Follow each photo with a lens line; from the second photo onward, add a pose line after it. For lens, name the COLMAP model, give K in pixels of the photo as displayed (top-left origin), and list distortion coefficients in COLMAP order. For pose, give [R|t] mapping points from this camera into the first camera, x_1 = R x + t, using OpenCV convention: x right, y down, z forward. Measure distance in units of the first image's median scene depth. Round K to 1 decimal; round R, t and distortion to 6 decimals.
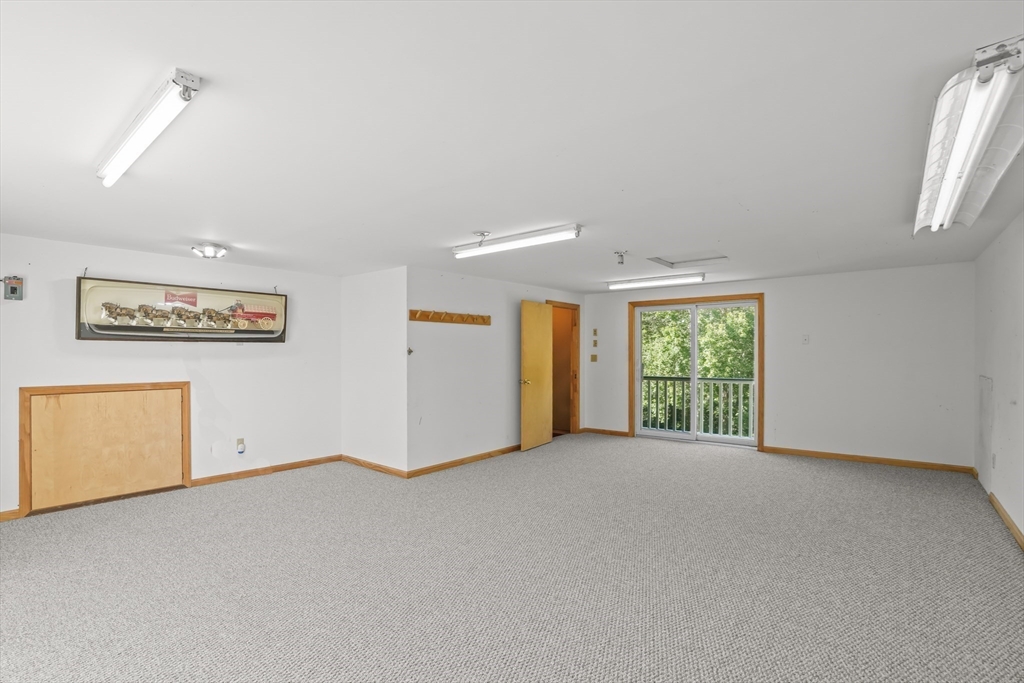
lens RADIAL K [[500.0, 0, 512.0], [0, 500.0, 341.5], [0, 0, 1]] dist [-0.082295, 0.032329]
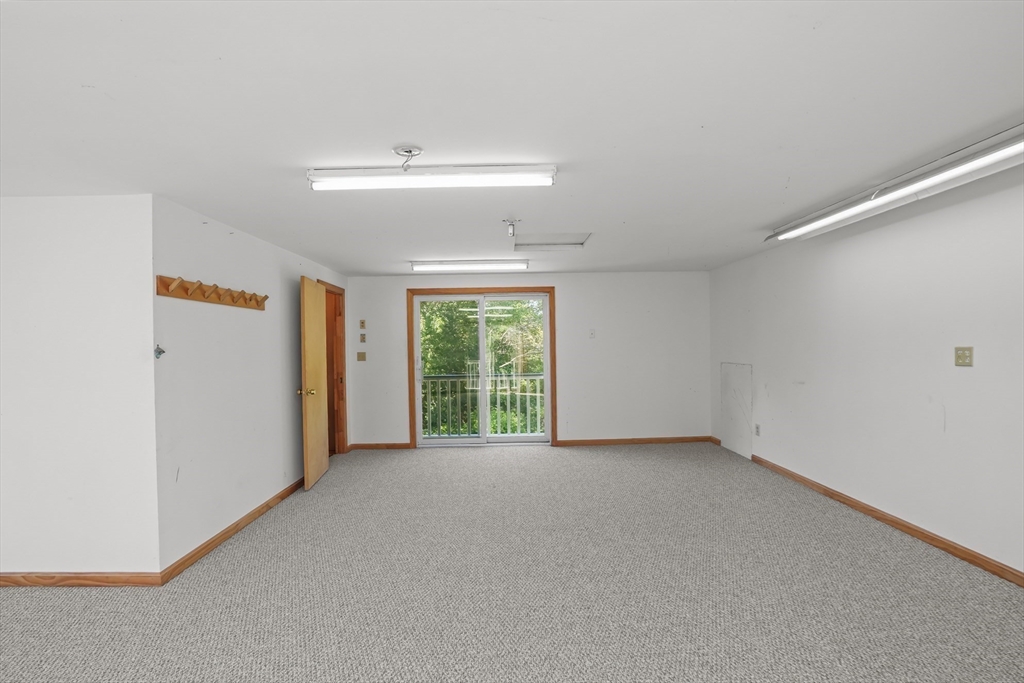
lens RADIAL K [[500.0, 0, 512.0], [0, 500.0, 341.5], [0, 0, 1]] dist [-0.082295, 0.032329]
pose [[0.758155, -0.006126, 0.652045, -0.215299], [0.001525, 0.999970, 0.007621, 0.004373], [-0.652072, -0.004784, 0.758142, 0.291003]]
